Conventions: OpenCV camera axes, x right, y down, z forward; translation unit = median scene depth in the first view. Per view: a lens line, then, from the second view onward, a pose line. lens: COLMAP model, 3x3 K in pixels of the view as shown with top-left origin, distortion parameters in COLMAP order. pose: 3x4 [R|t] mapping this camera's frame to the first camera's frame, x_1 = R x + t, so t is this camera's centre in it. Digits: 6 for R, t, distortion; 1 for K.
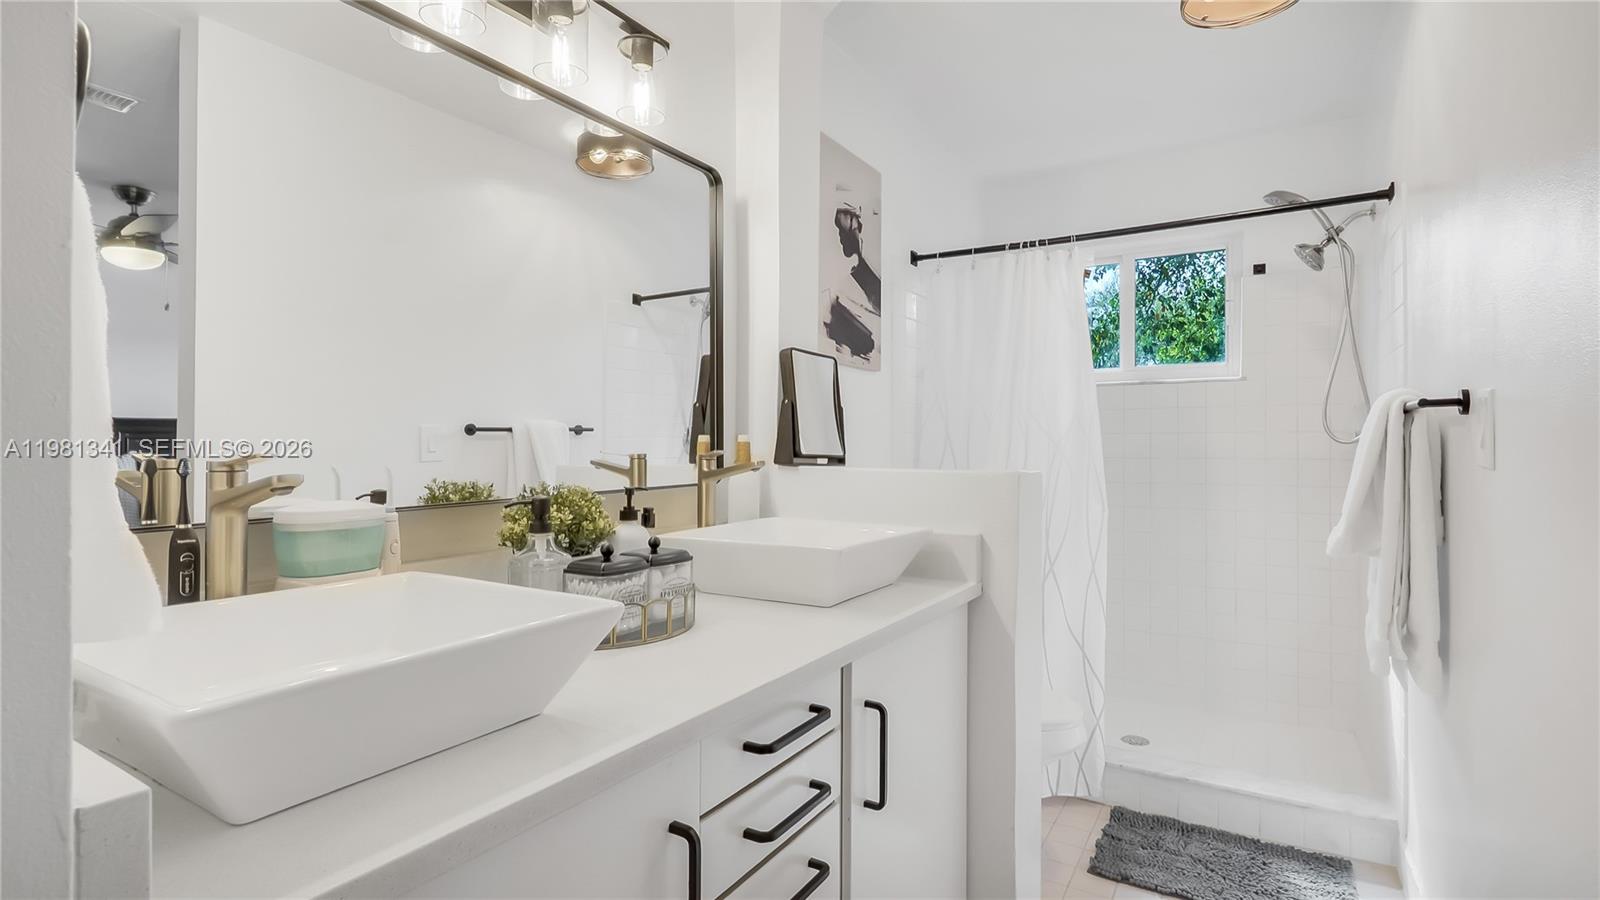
lens RADIAL K [[752.3, 0, 803.1], [0, 752.3, 423.7], [0, 0, 1]] dist [-0.000729, -0.000076]
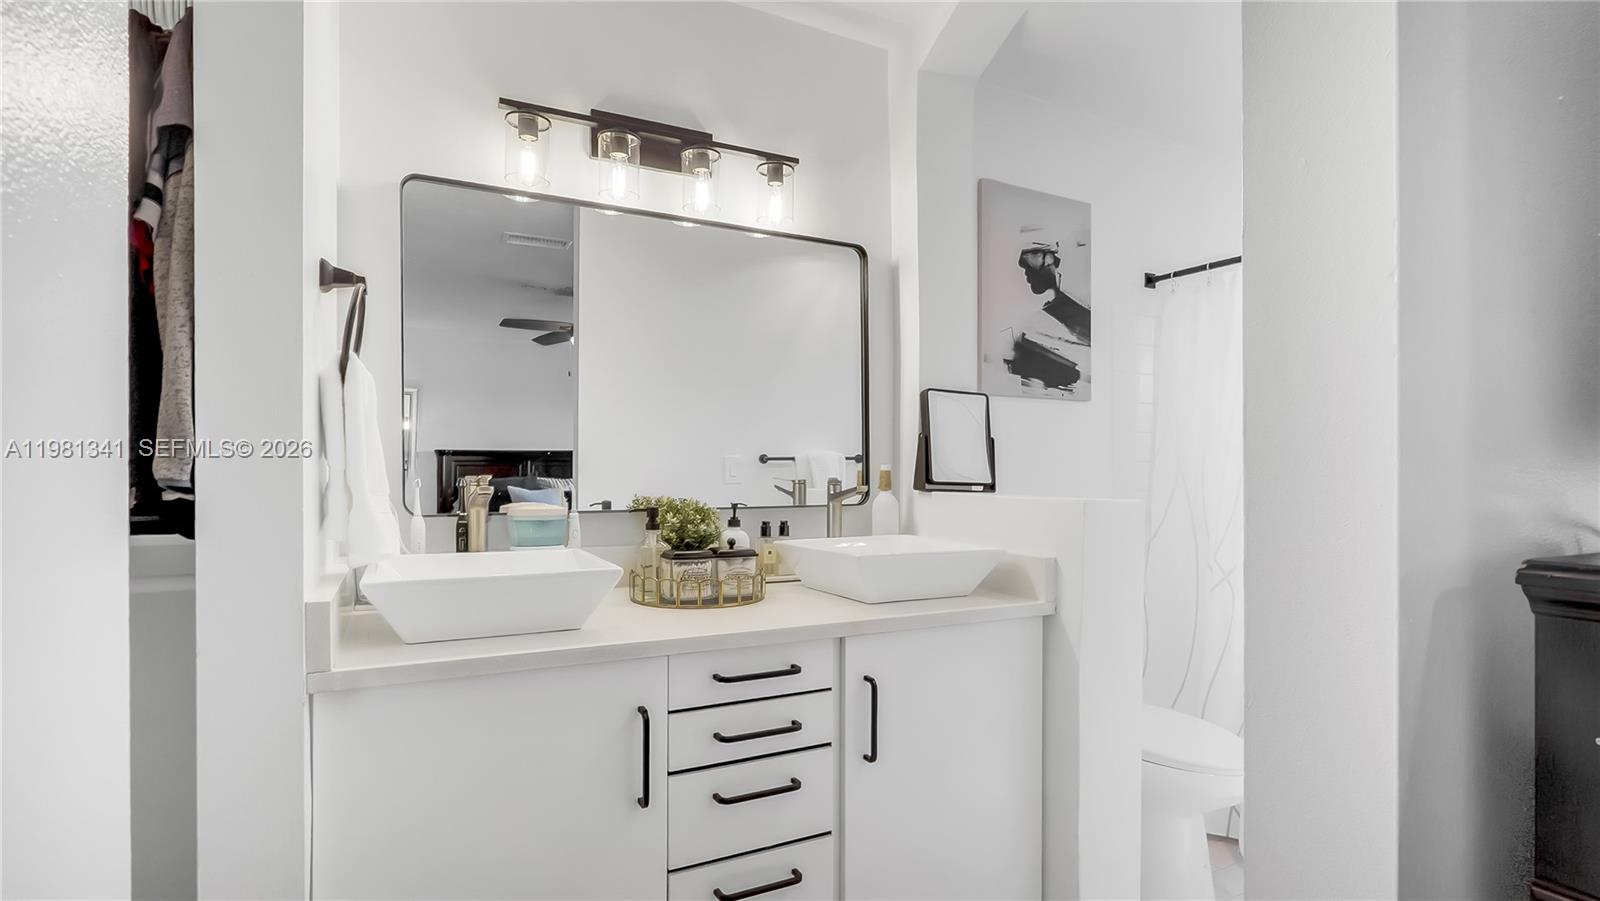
lens RADIAL K [[757.9, 0, 805.6], [0, 757.9, 459.0], [0, 0, 1]] dist [-0.002624, -0.000327]
pose [[0.860915, -0.000863, -0.508748, 0.414433], [0.007207, 0.999919, 0.010500, -0.007457], [0.508698, -0.012706, 0.860851, -0.095858]]
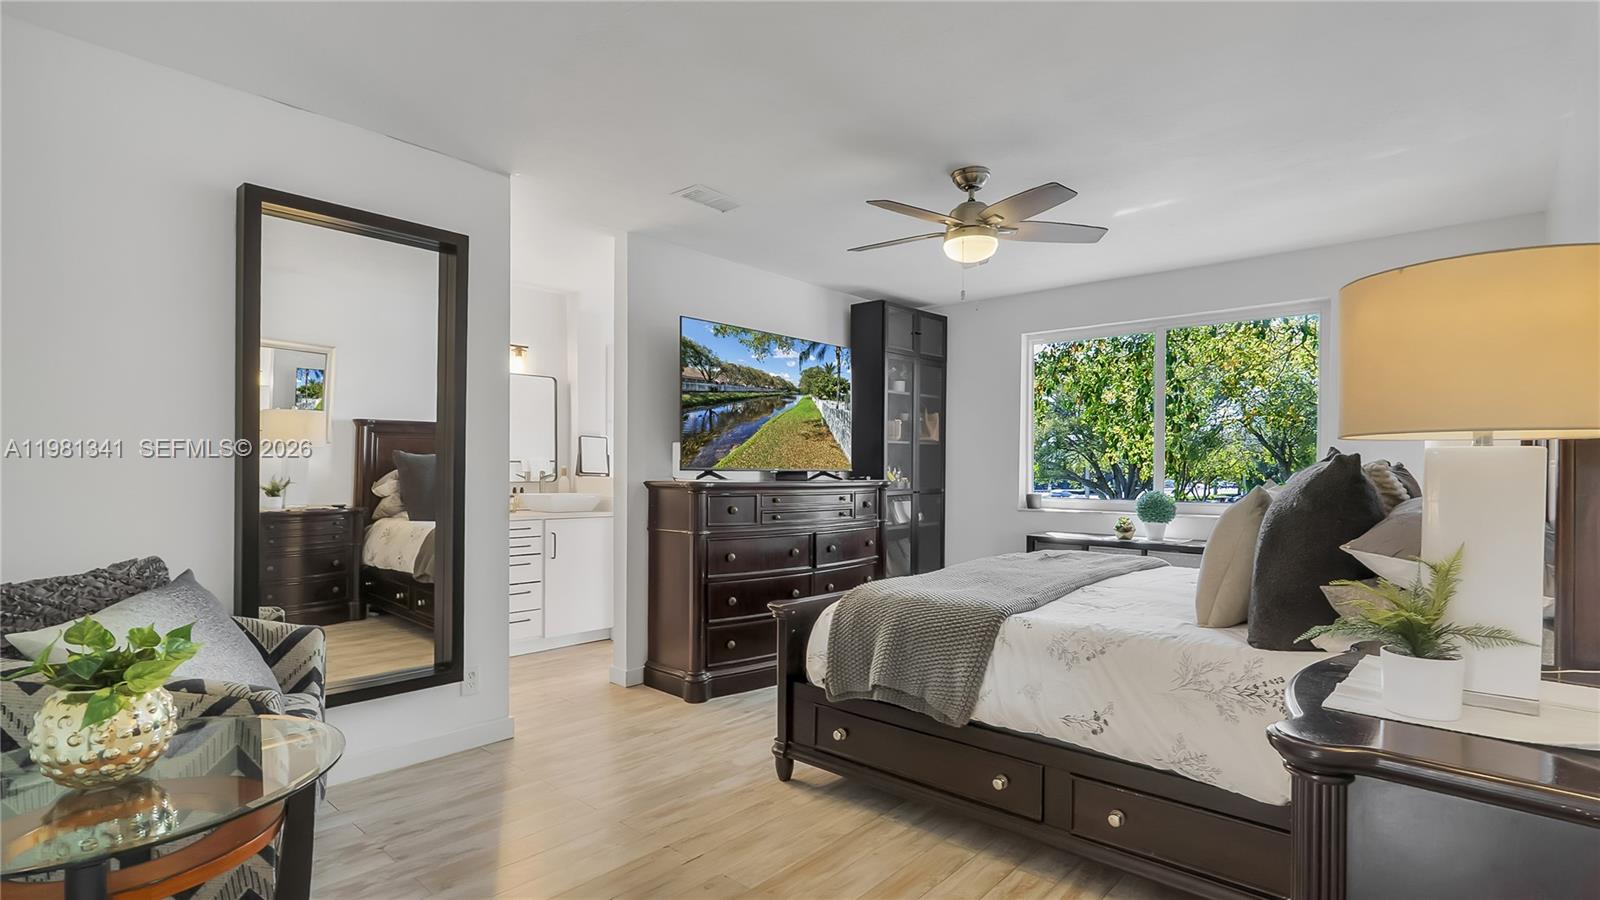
lens RADIAL K [[757.9, 0, 805.6], [0, 757.9, 458.5], [0, 0, 1]] dist [-0.002624, -0.000327]
pose [[0.986311, 0.006647, -0.164762, 1.363388], [-0.004152, 0.999872, 0.015480, -0.064103], [0.164844, -0.014584, 0.986212, -1.825178]]
